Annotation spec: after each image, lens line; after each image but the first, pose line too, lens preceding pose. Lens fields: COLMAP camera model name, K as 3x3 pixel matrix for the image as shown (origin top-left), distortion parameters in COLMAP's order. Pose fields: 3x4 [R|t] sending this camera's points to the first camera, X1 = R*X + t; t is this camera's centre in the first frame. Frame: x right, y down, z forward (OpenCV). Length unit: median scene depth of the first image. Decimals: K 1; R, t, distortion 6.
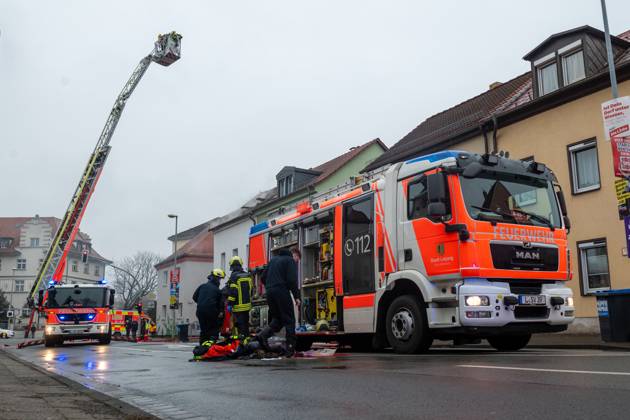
lens RADIAL K [[575.6, 0, 313.3], [0, 575.6, 213.7], [0, 0, 1]] dist [-0.015683, 0.000000]
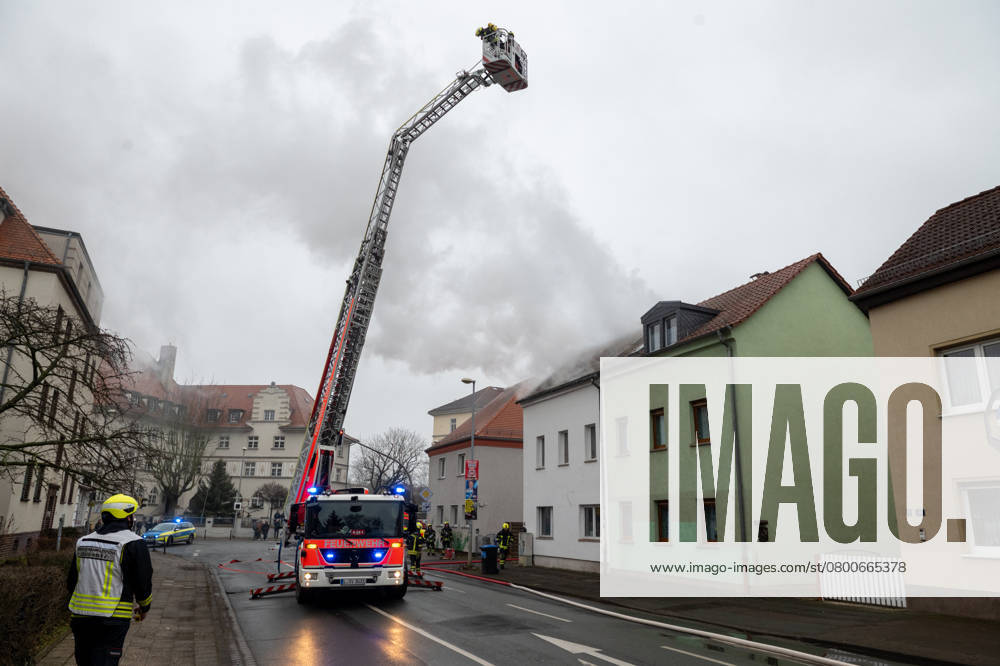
lens RADIAL K [[706.9, 0, 499.5], [0, 706.9, 331.9], [0, 0, 1]] dist [0.007942, 0.002254]
pose [[0.990529, -0.003629, -0.137253, -0.115632], [-0.006328, 0.997382, -0.072042, 0.007745], [0.137155, 0.072228, 0.987913, 0.210207]]
